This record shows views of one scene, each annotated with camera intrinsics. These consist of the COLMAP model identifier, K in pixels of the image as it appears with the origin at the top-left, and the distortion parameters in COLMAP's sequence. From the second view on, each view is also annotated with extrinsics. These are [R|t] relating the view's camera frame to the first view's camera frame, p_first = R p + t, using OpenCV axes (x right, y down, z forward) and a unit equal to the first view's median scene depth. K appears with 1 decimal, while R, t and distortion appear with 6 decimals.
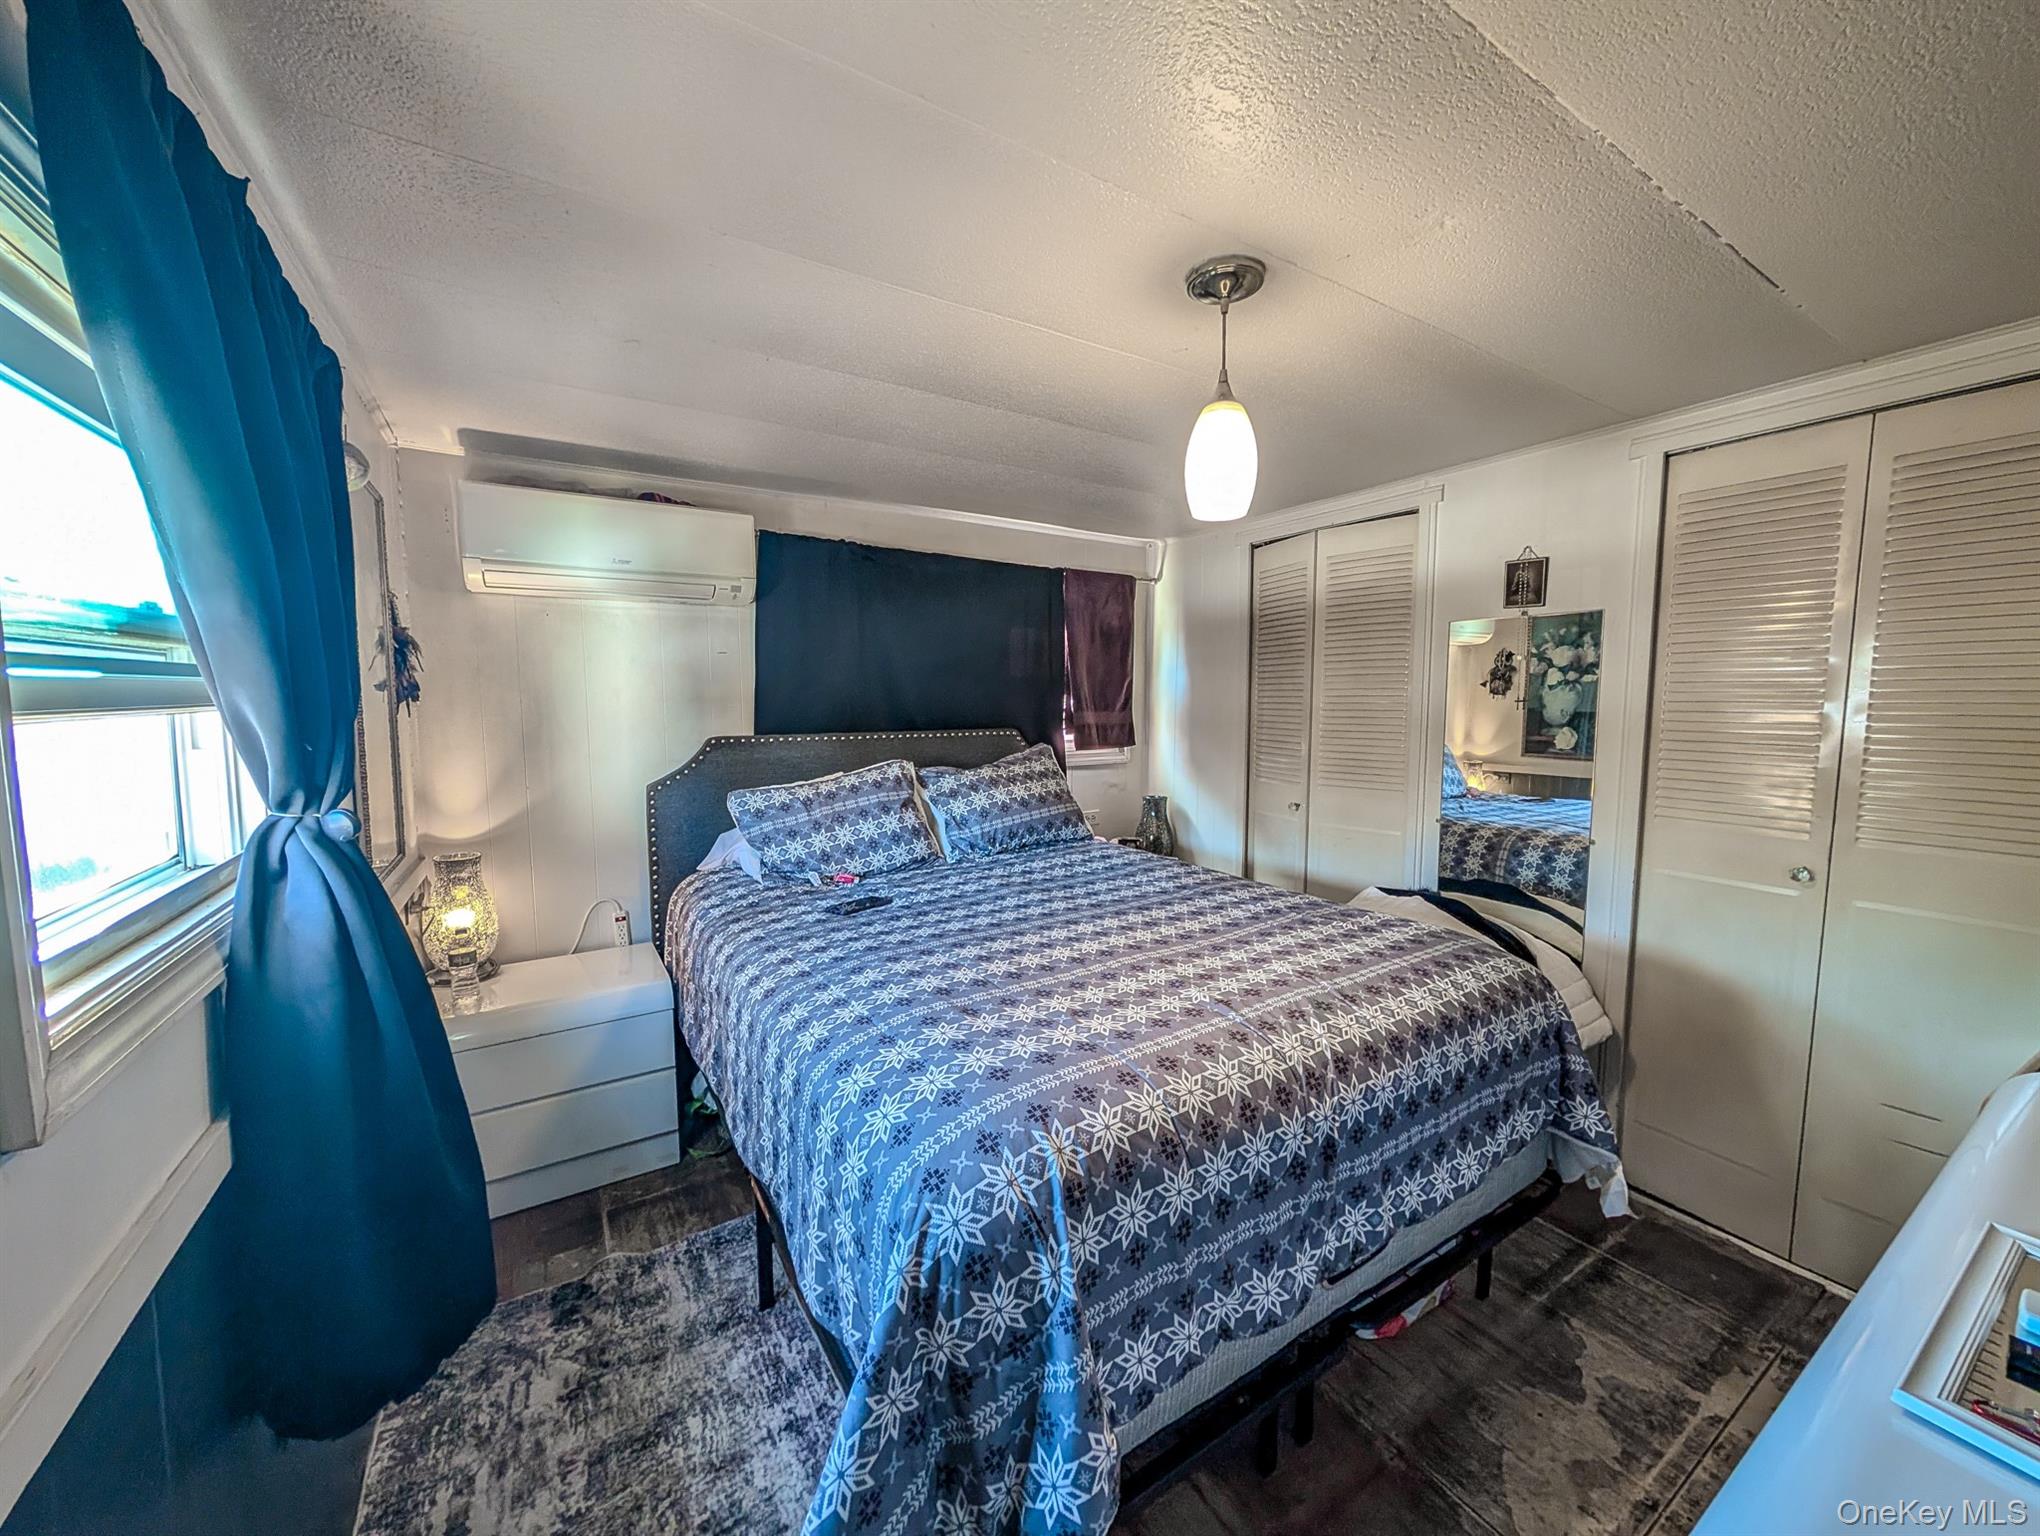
lens RADIAL K [[775.9, 0, 1024.2], [0, 775.9, 762.5], [0, 0, 1]] dist [-0.000646, -0.000059]
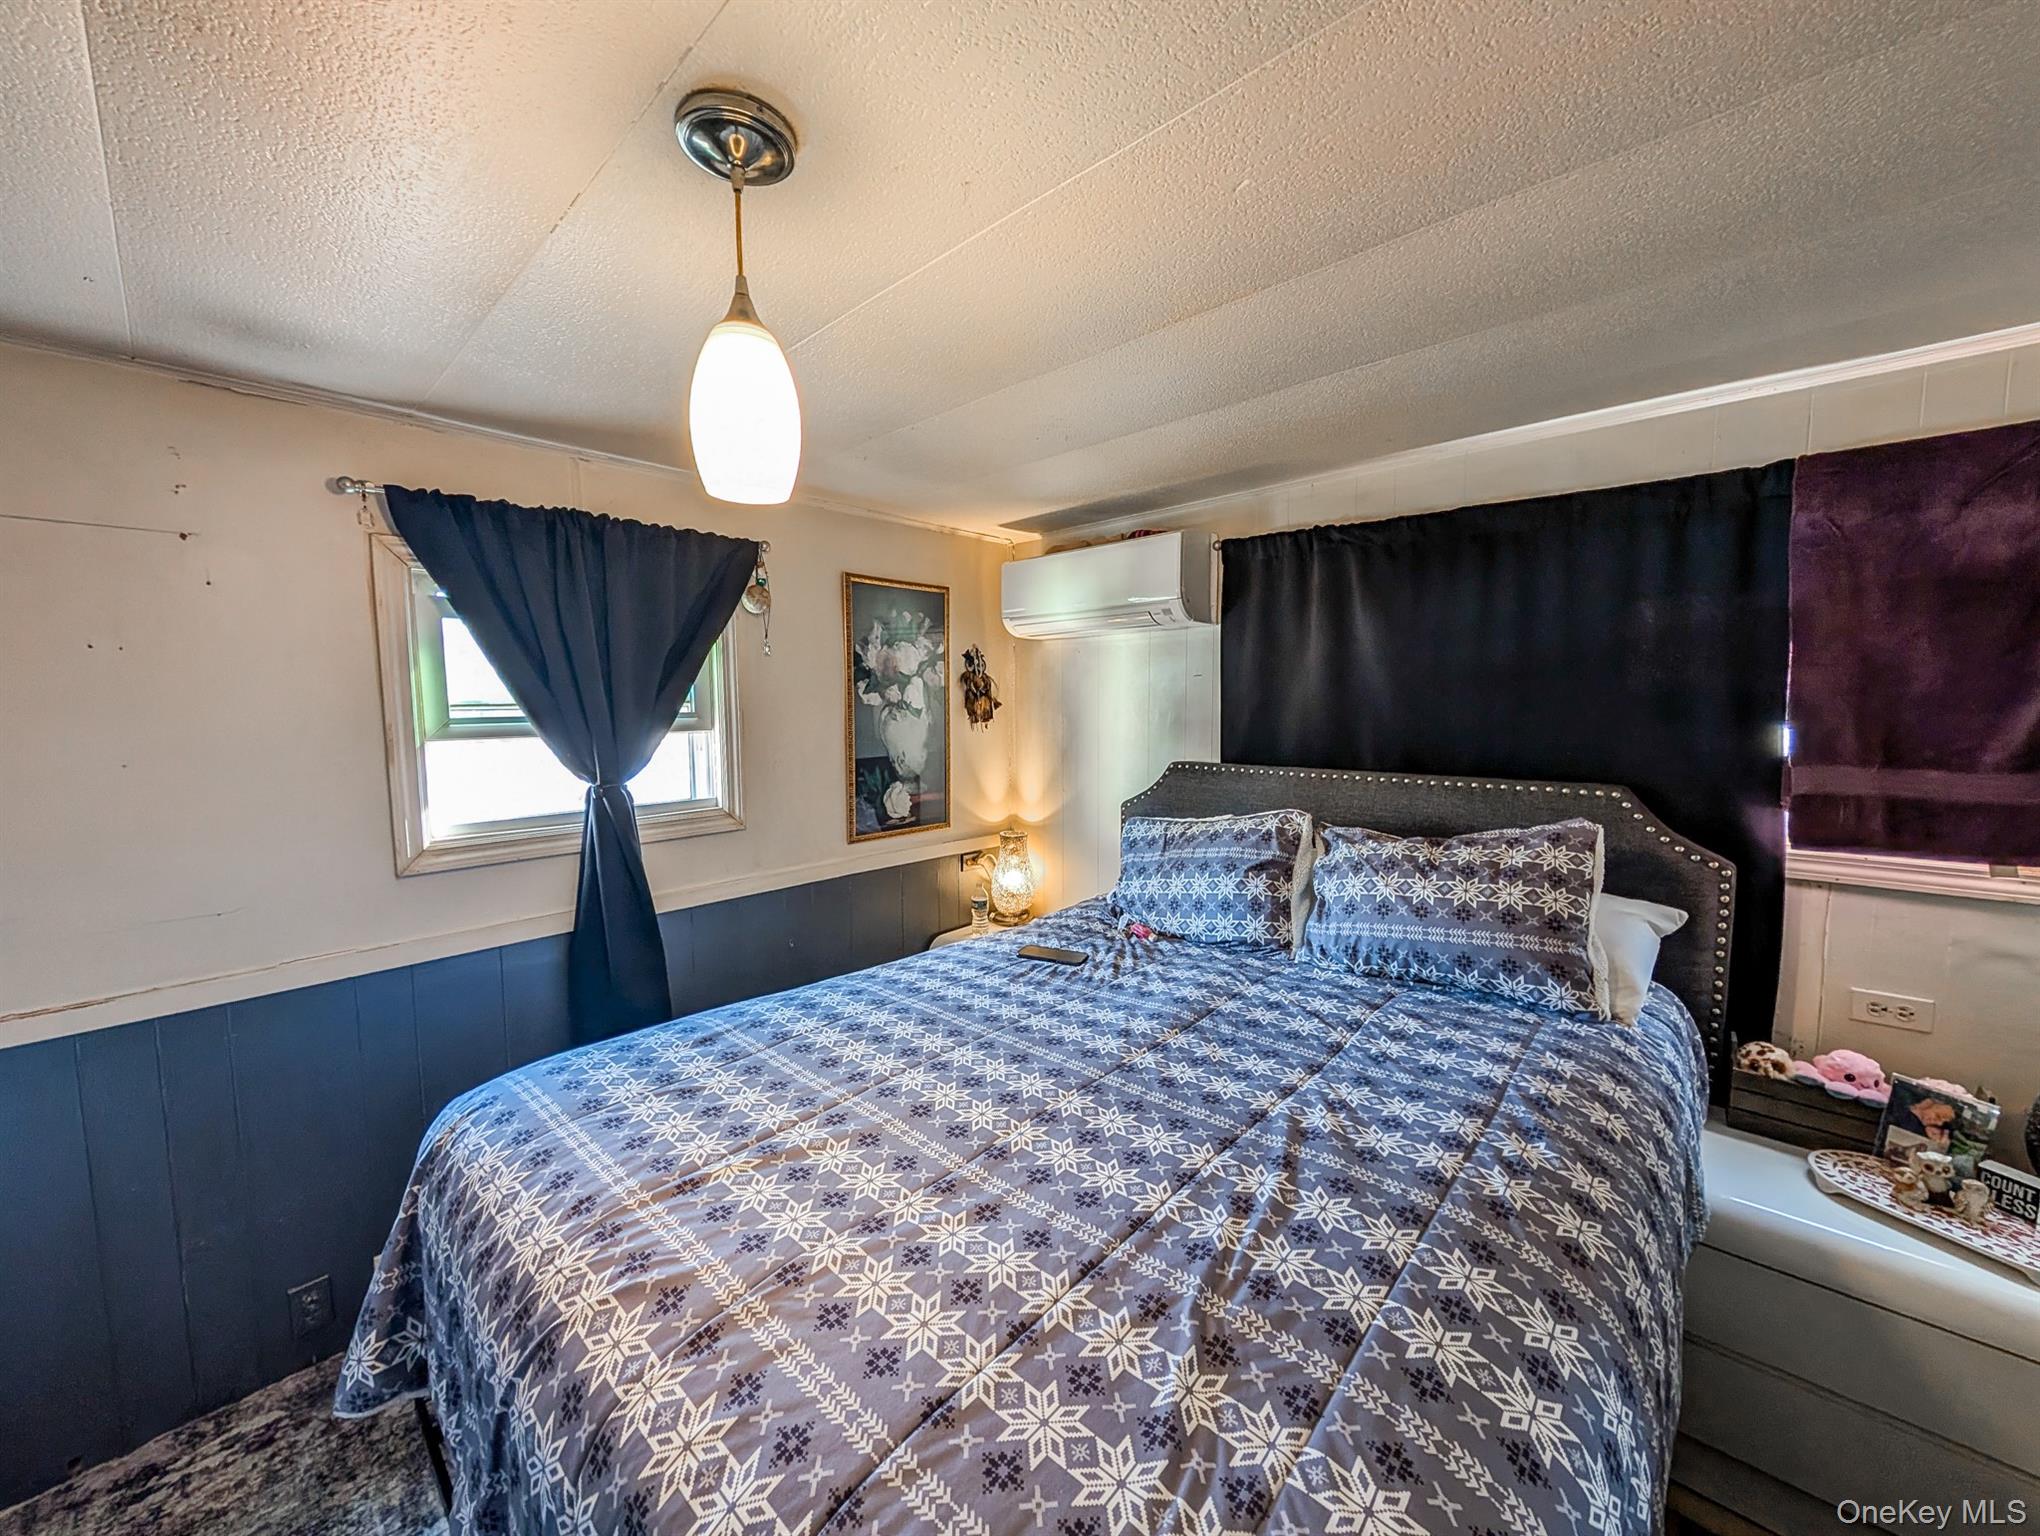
lens RADIAL K [[775.9, 0, 1023.4], [0, 775.9, 767.6], [0, 0, 1]] dist [-0.000646, -0.000059]
pose [[0.245086, 0.083553, -0.965894, 0.539633], [-0.074800, 0.994939, 0.067086, -0.081475], [0.966612, 0.055807, 0.250095, 0.594330]]
